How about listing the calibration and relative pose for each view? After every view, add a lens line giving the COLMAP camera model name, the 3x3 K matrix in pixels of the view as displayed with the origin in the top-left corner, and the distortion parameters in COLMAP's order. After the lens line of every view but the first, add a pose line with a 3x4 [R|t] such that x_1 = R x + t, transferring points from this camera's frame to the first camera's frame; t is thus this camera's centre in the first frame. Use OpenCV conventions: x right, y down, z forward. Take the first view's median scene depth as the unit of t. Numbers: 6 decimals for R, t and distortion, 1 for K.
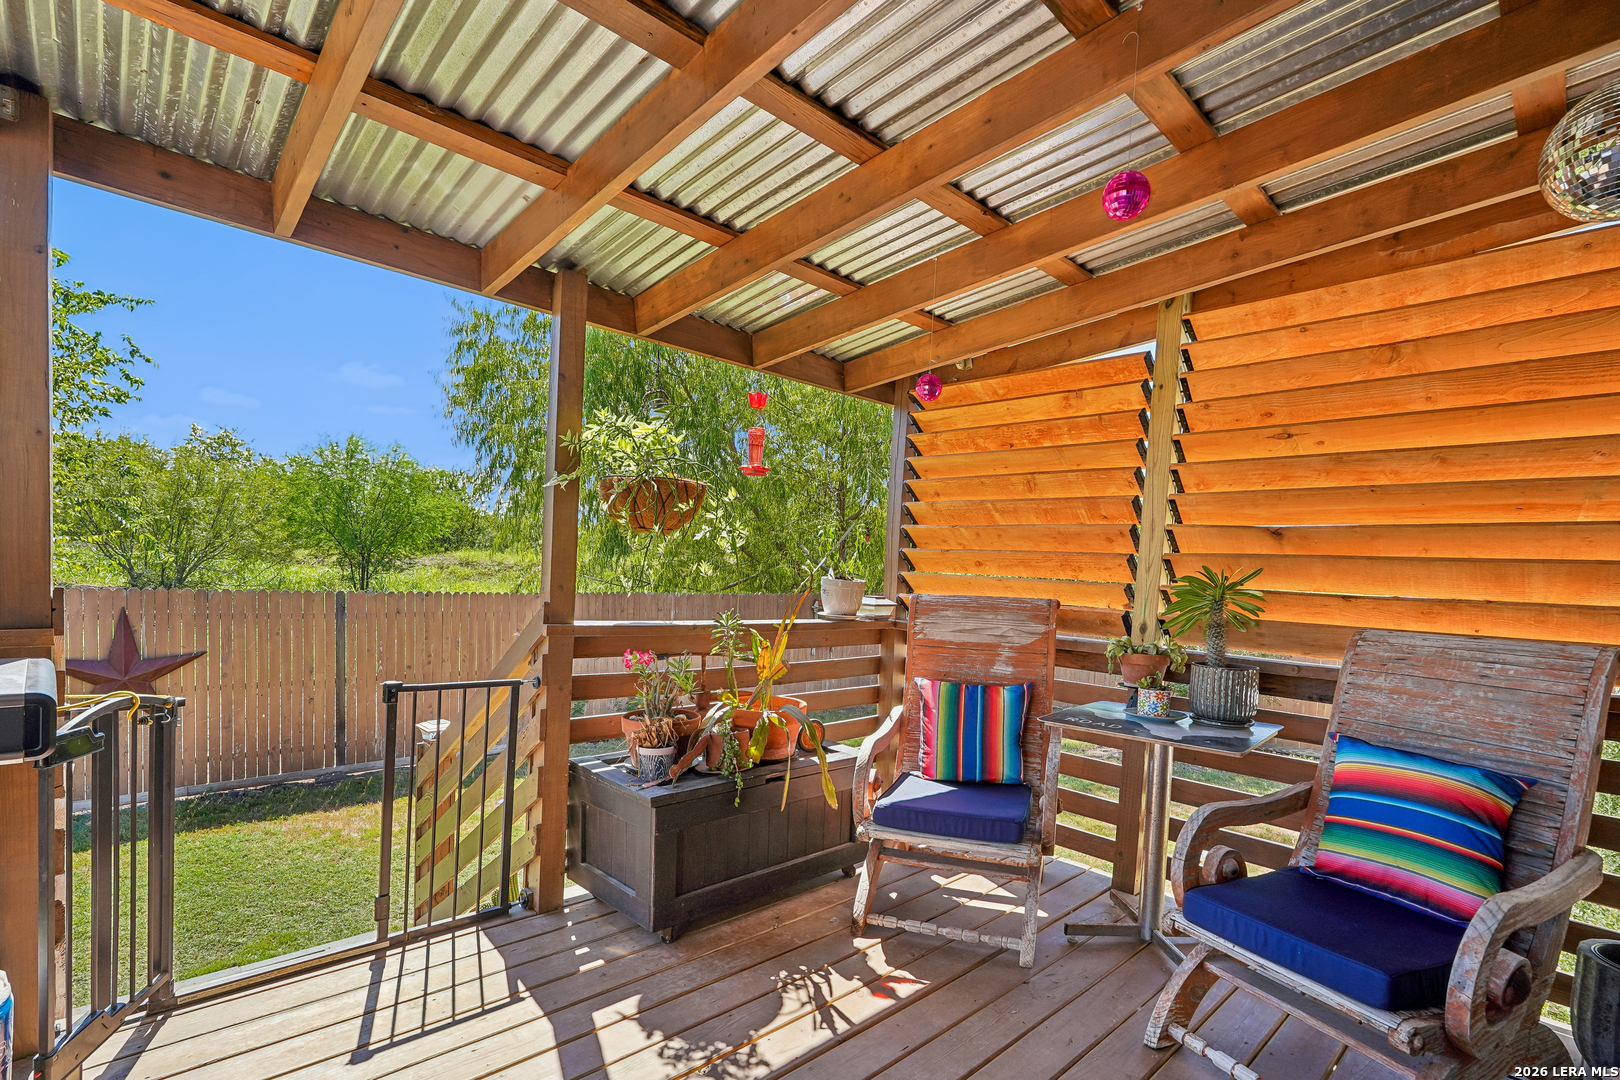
lens RADIAL K [[723.5, 0, 833.8], [0, 723.5, 613.2], [0, 0, 1]] dist [-0.011178, 0.007348]
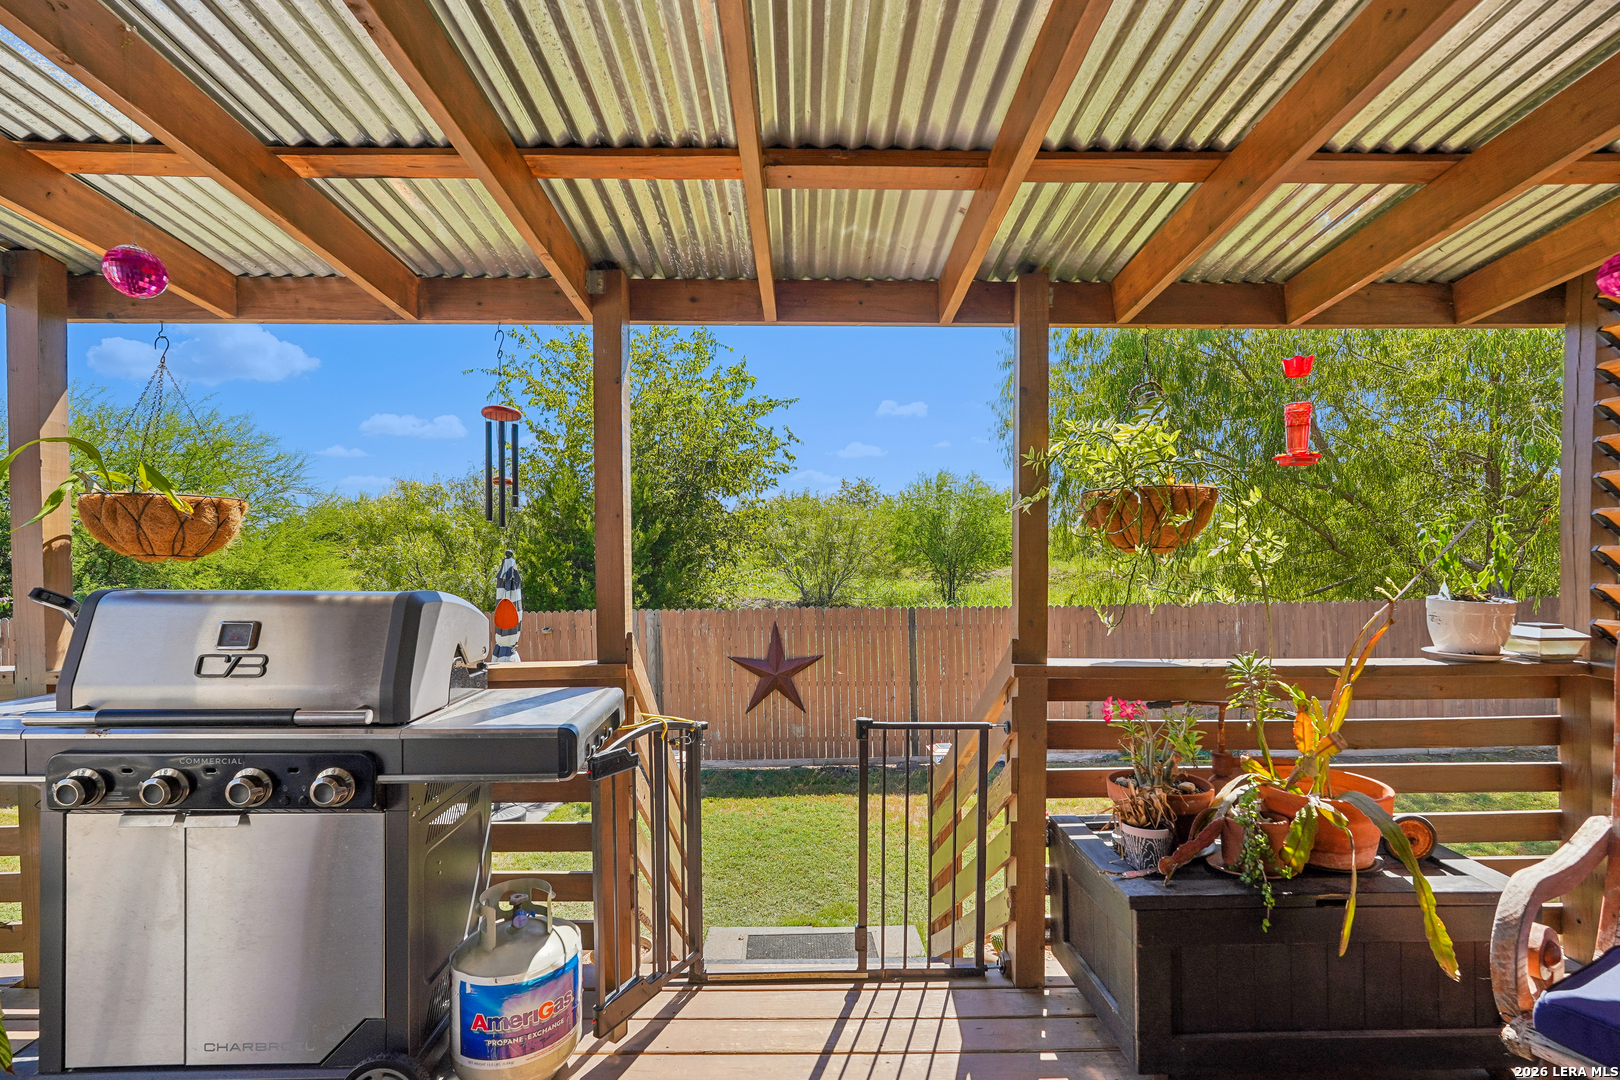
lens RADIAL K [[723.5, 0, 819.1], [0, 723.5, 574.1], [0, 0, 1]] dist [-0.011178, 0.007348]
pose [[0.733444, -0.037748, -0.678701, 0.036685], [-0.008478, 0.997871, -0.064662, -0.032808], [0.679697, 0.053180, 0.731562, 0.154507]]
